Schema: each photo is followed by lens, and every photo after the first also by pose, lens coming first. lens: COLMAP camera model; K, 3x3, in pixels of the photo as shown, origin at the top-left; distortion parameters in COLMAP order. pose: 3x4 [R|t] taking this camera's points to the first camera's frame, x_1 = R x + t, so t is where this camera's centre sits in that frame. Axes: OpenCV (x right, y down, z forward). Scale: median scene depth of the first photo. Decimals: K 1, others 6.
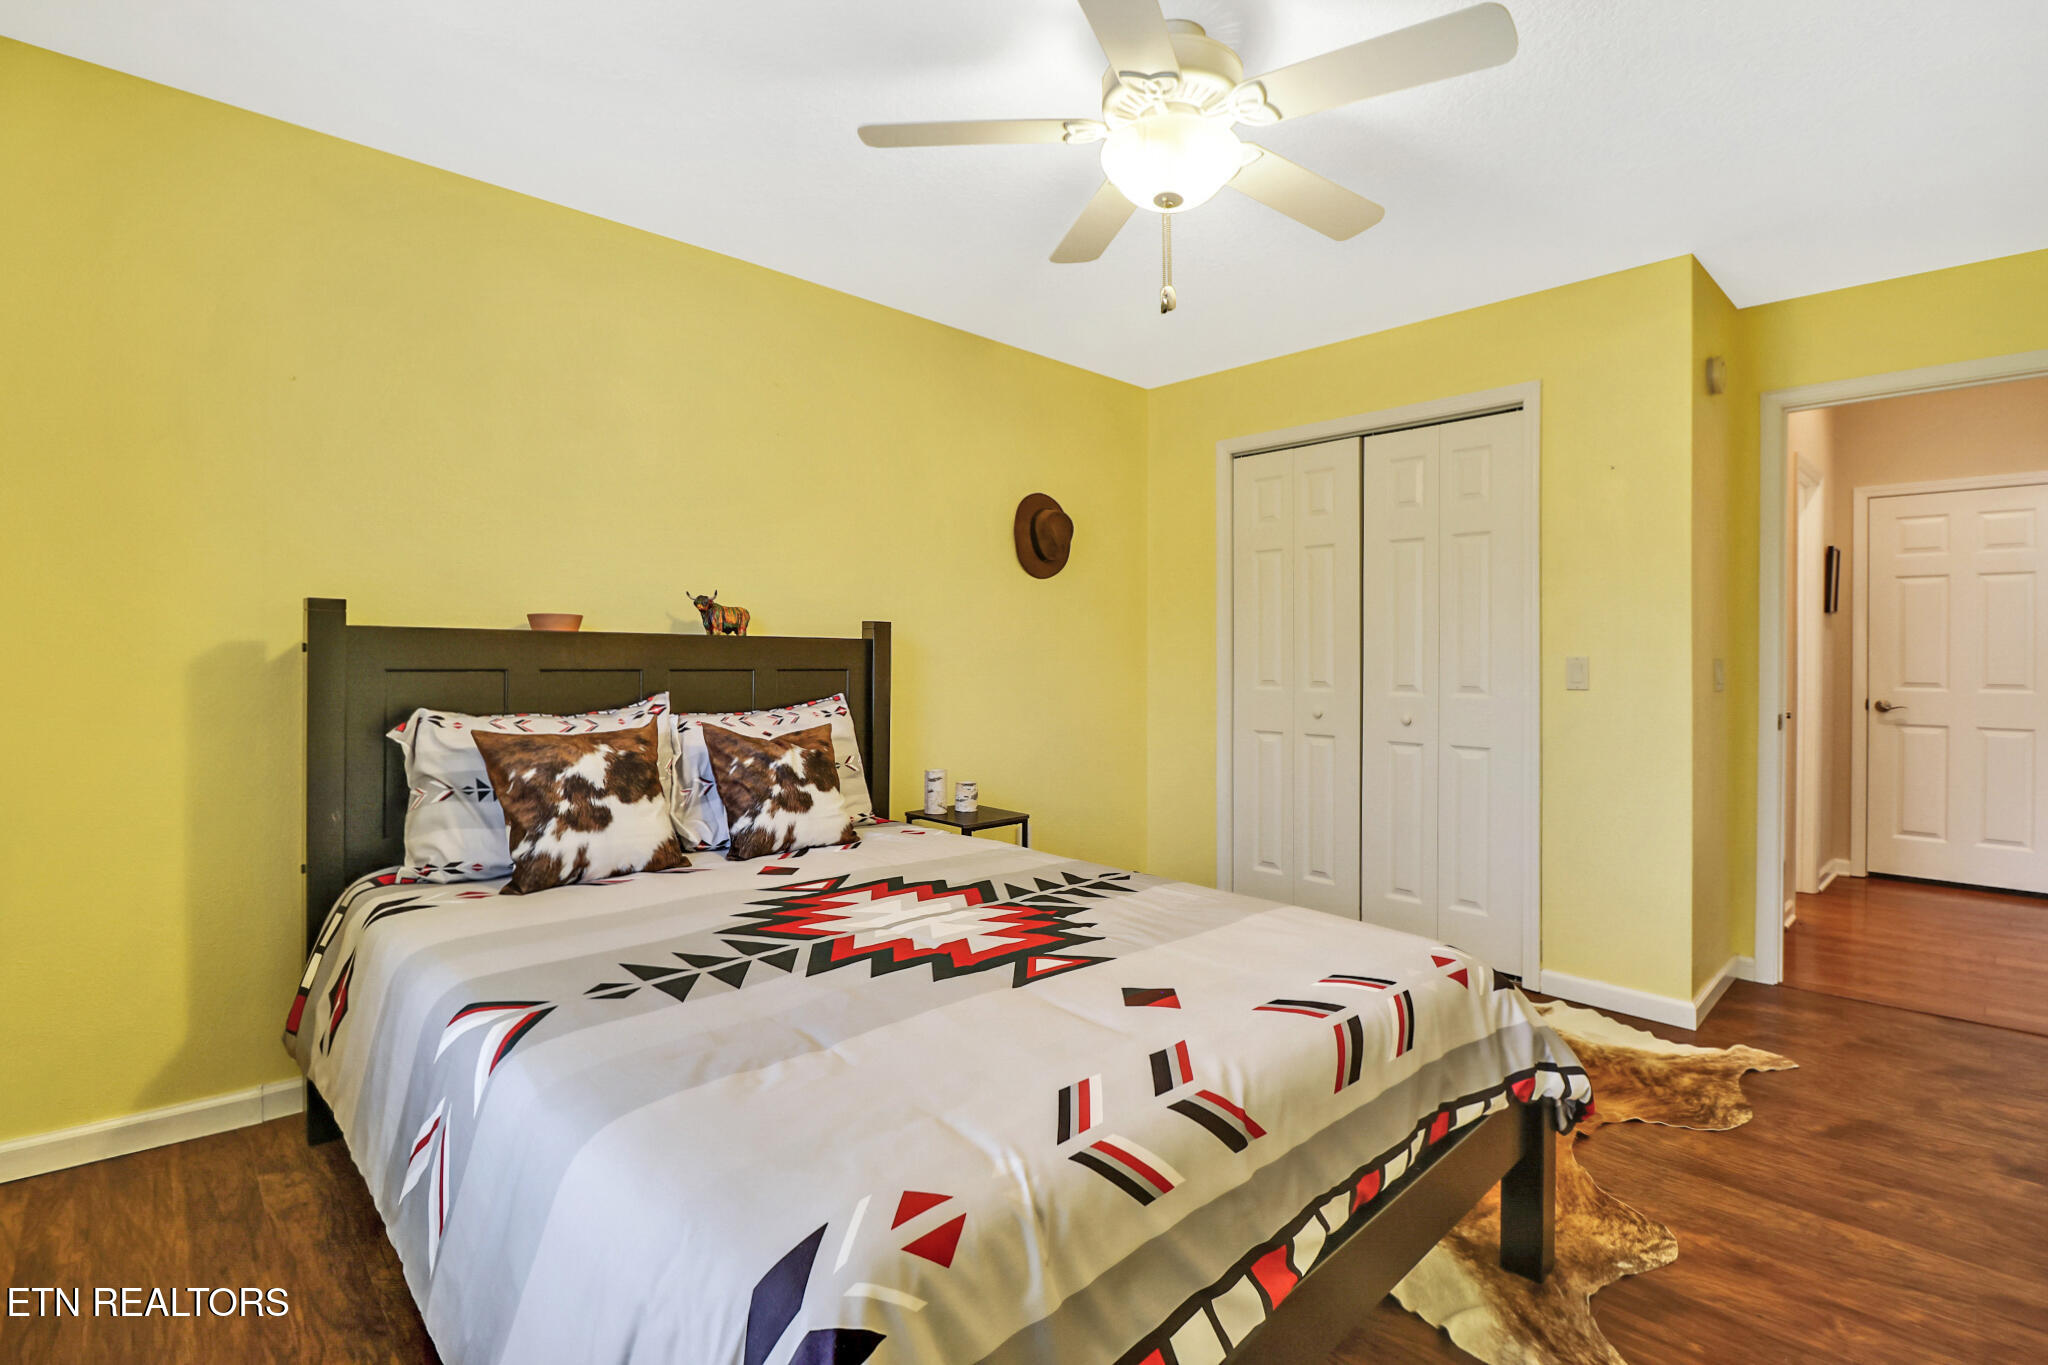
lens RADIAL K [[960.6, 0, 1028.3], [0, 960.6, 650.2], [0, 0, 1]] dist [0.001250, -0.011051]
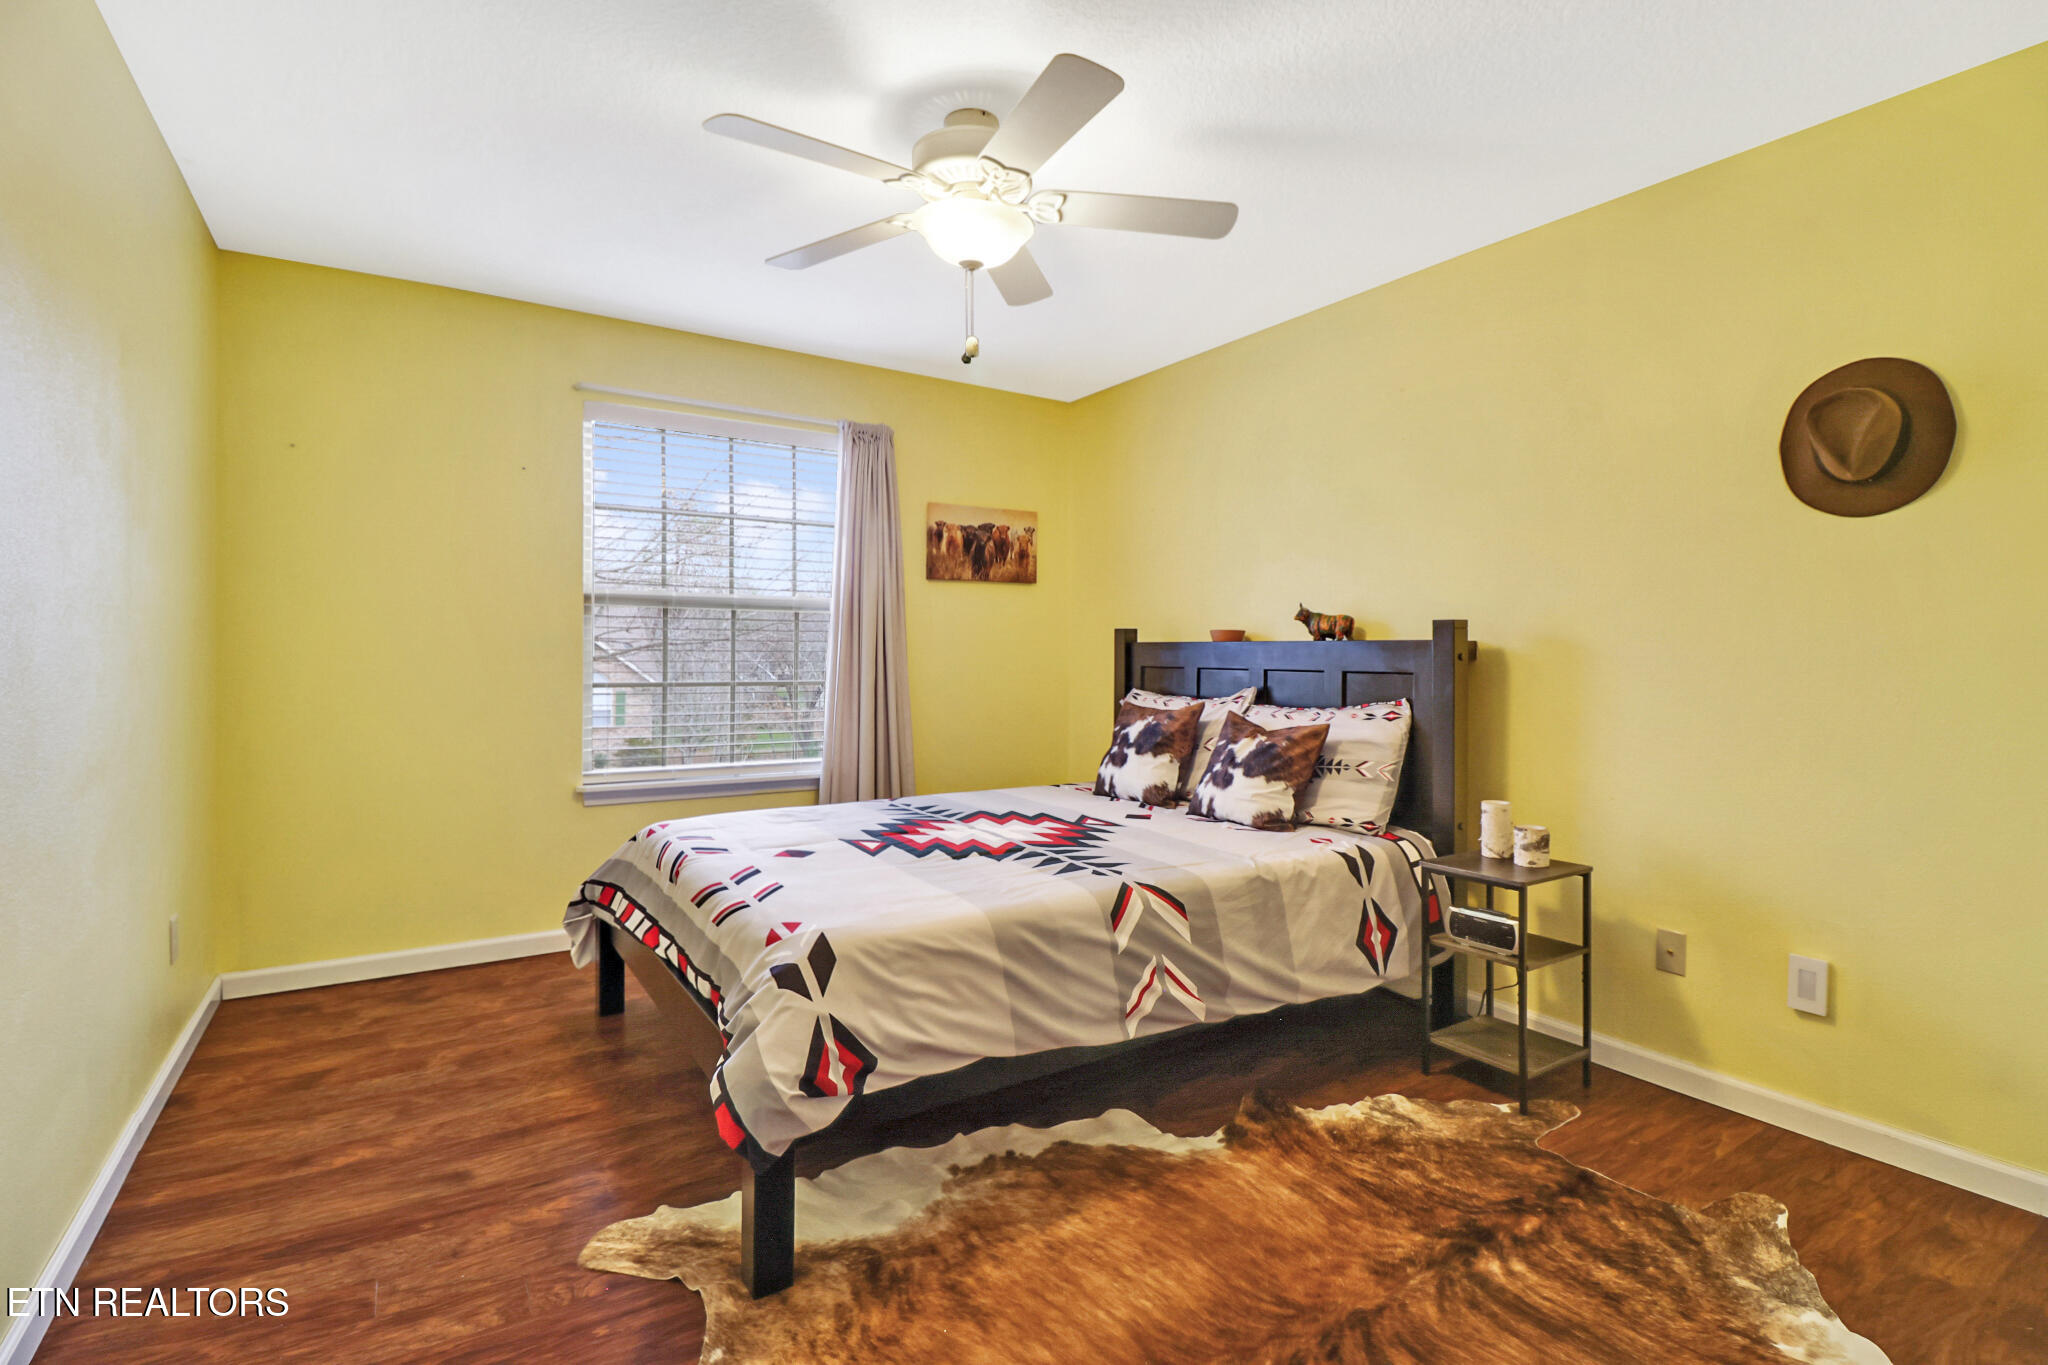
lens RADIAL K [[960.6, 0, 1028.3], [0, 960.6, 650.2], [0, 0, 1]] dist [0.001250, -0.011051]
pose [[-0.193683, -0.016821, -0.980920, 1.279159], [-0.002978, 0.999858, -0.016558, 0.022090], [0.981060, -0.000286, -0.193705, 1.295247]]
